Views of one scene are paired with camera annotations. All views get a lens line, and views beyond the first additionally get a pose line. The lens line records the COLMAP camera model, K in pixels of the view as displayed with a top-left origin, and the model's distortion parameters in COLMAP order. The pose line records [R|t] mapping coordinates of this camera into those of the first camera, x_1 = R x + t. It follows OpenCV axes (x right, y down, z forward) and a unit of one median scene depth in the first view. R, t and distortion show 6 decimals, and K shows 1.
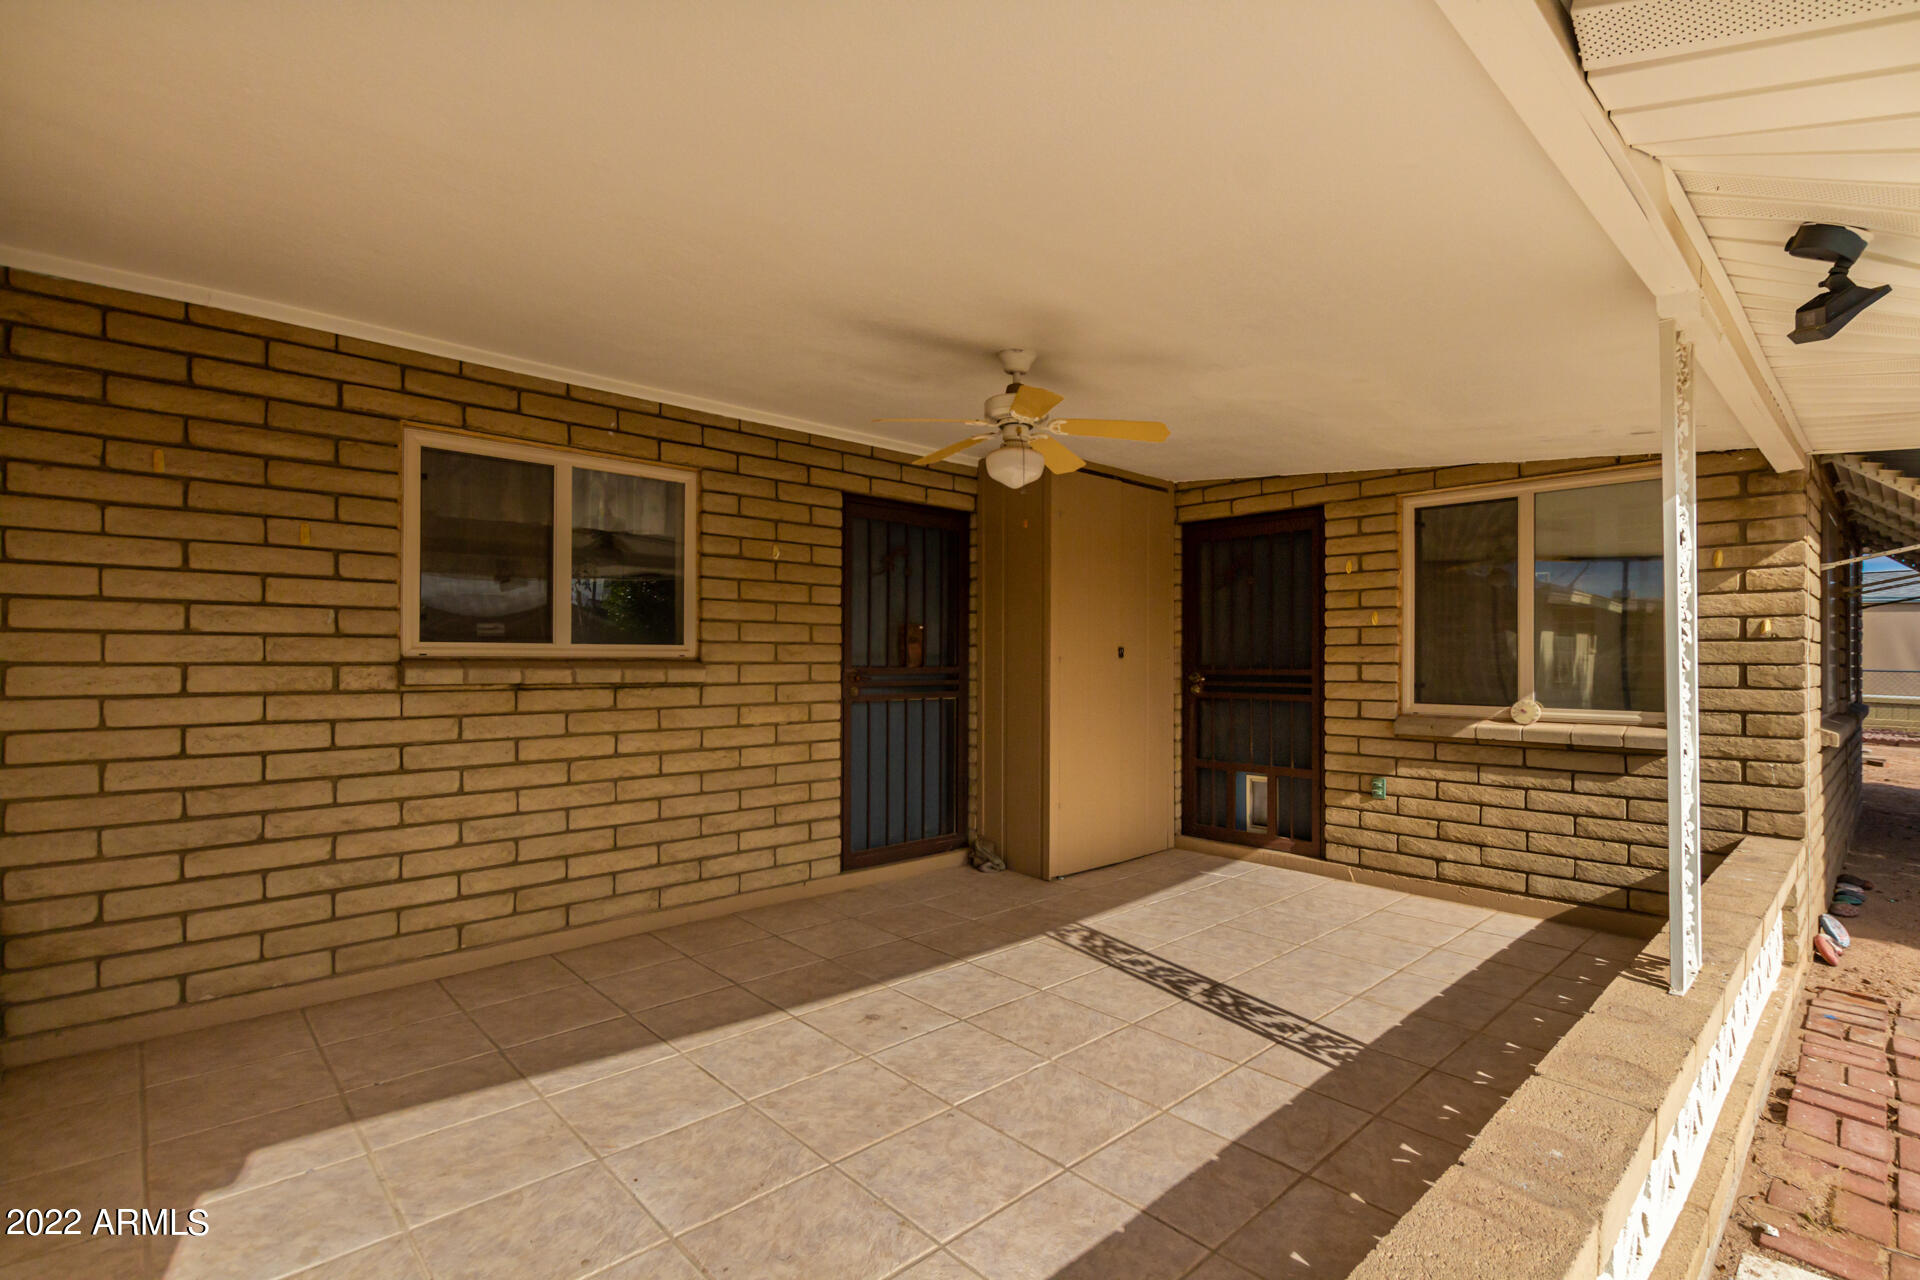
lens RADIAL K [[891.1, 0, 979.5], [0, 891.1, 649.2], [0, 0, 1]] dist [0.008457, -0.001878]
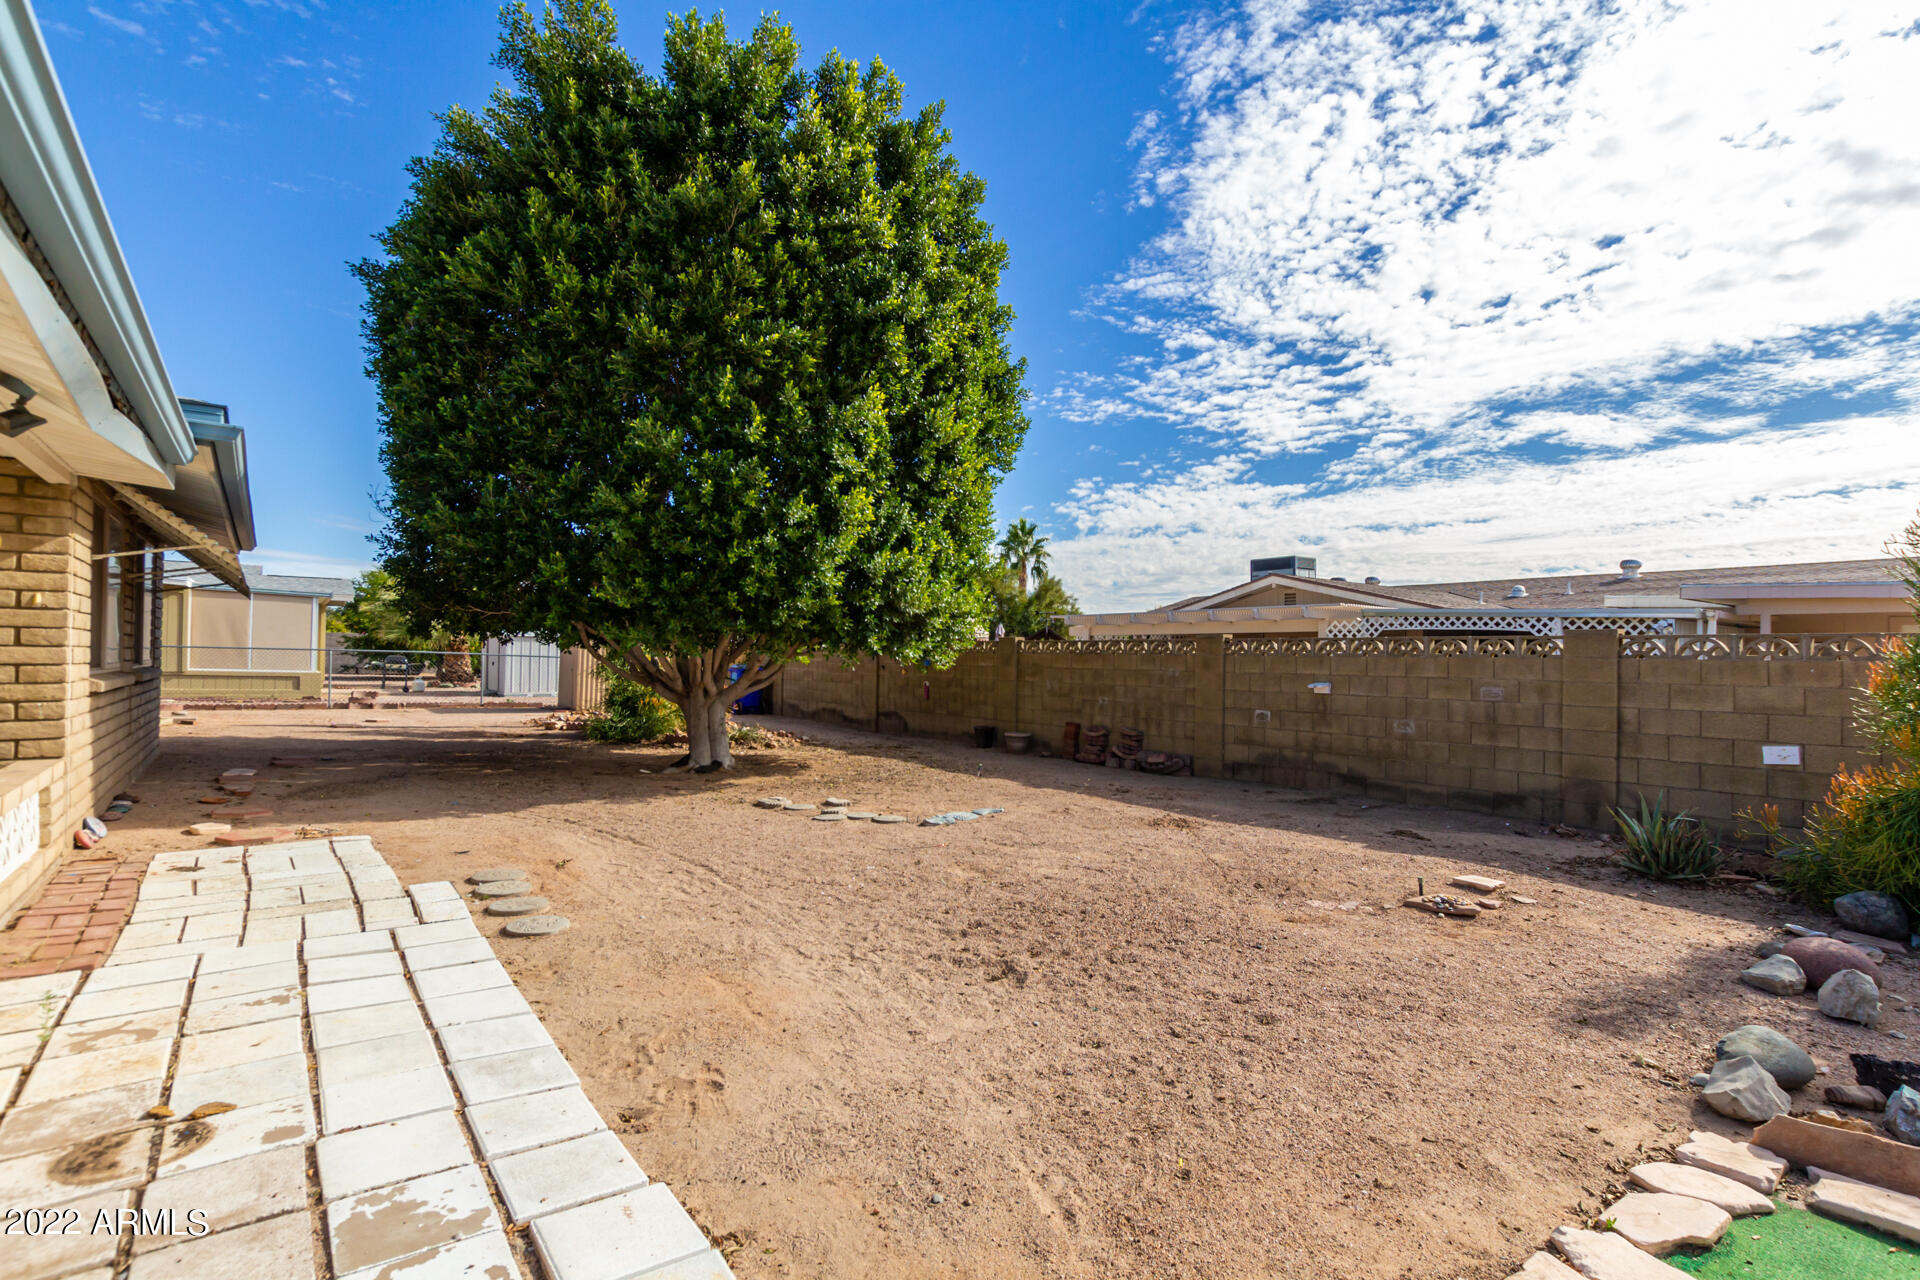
lens RADIAL K [[891.1, 0, 963.6], [0, 891.1, 652.3], [0, 0, 1]] dist [0.008457, -0.001878]
pose [[0.099136, 0.000743, 0.995074, -0.263081], [-0.024097, 0.999708, 0.001654, 0.016410], [-0.994782, -0.024142, 0.099125, -0.431418]]
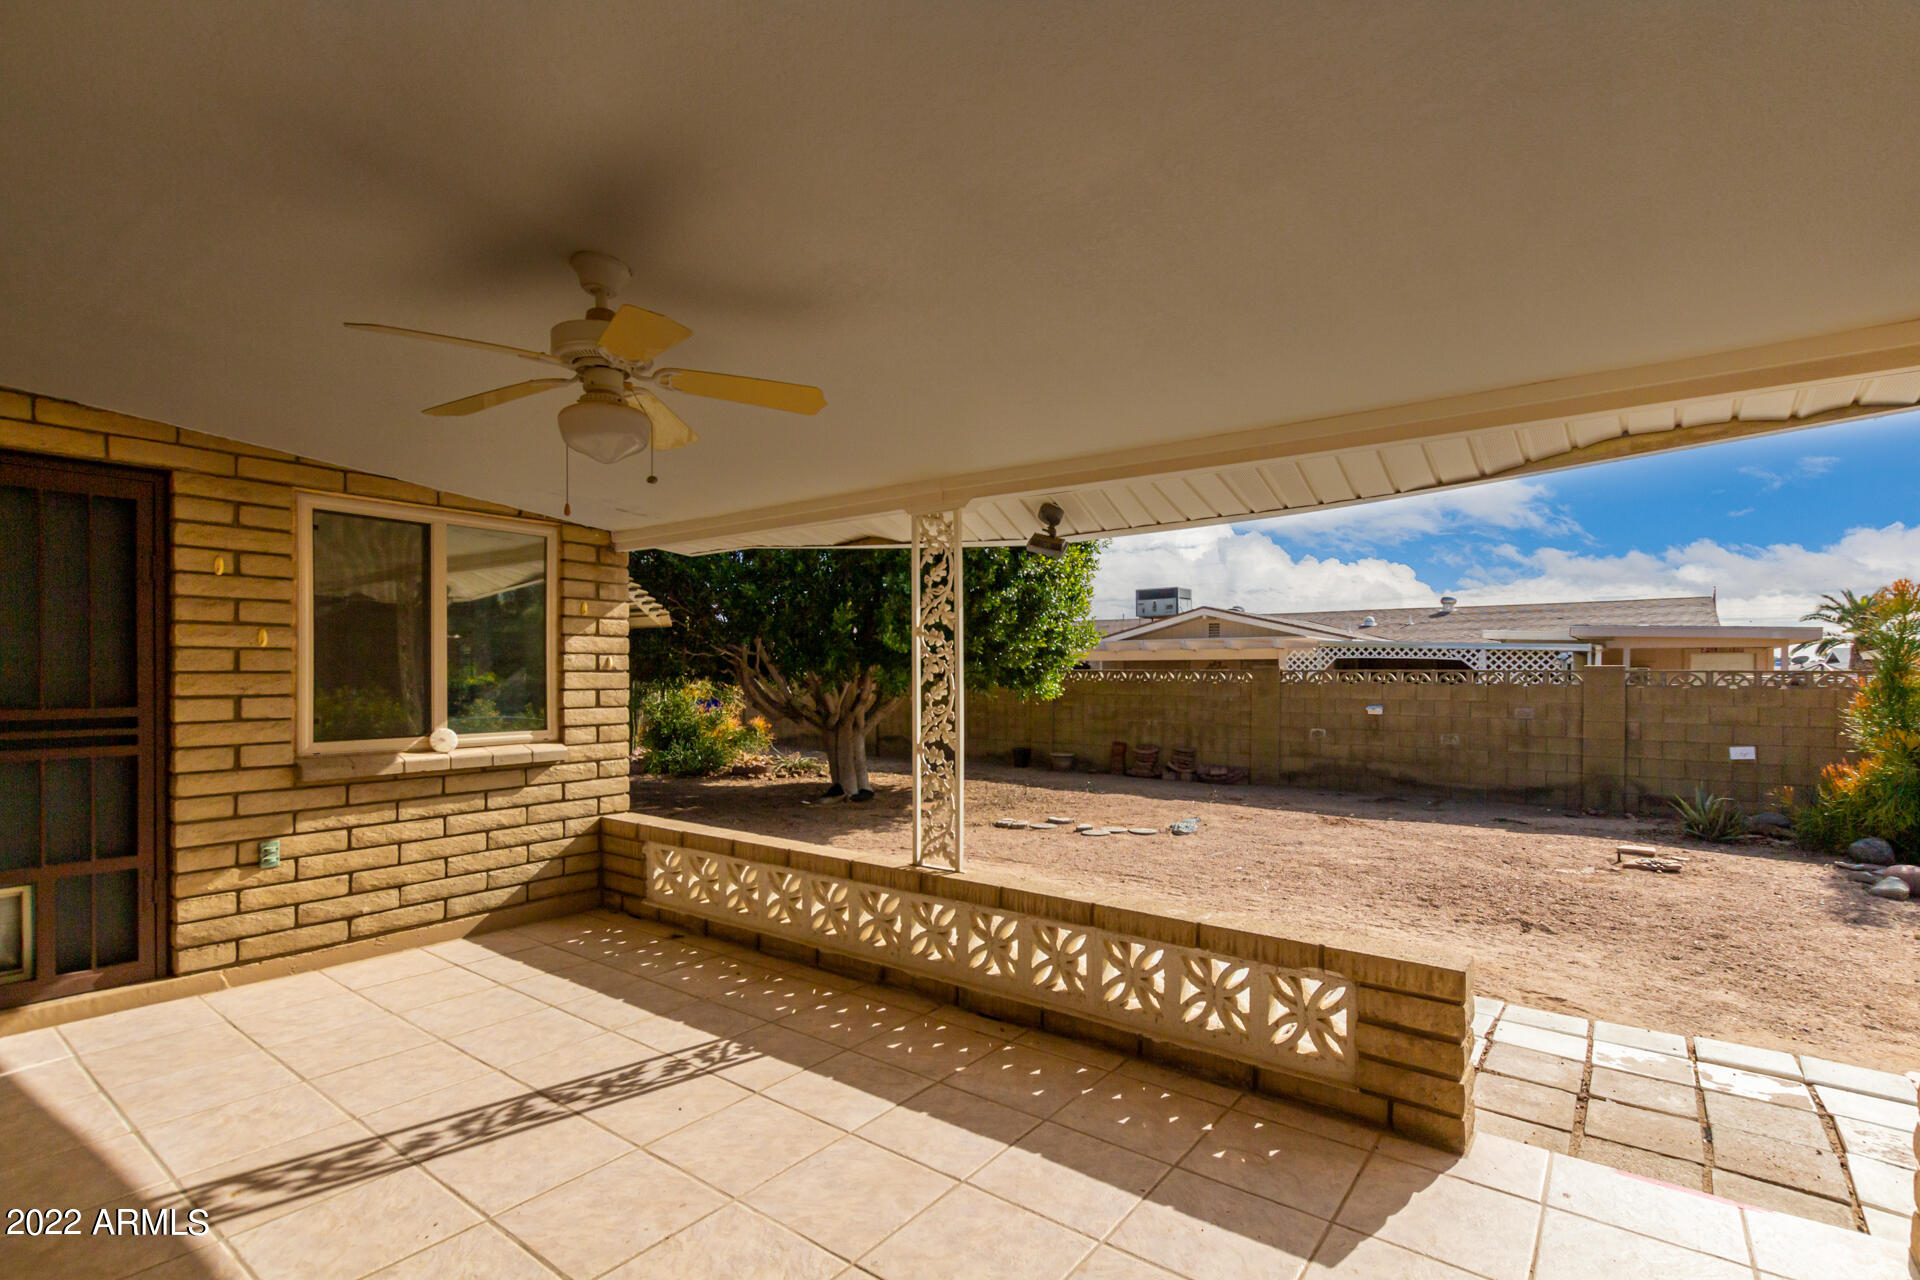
lens RADIAL K [[891.1, 0, 959.9], [0, 891.1, 679.1], [0, 0, 1]] dist [0.008457, -0.001878]
pose [[-0.159169, -0.012824, 0.987168, -0.508175], [-0.014903, 0.999833, 0.010585, -0.019474], [-0.987139, -0.013027, -0.159334, 0.625817]]
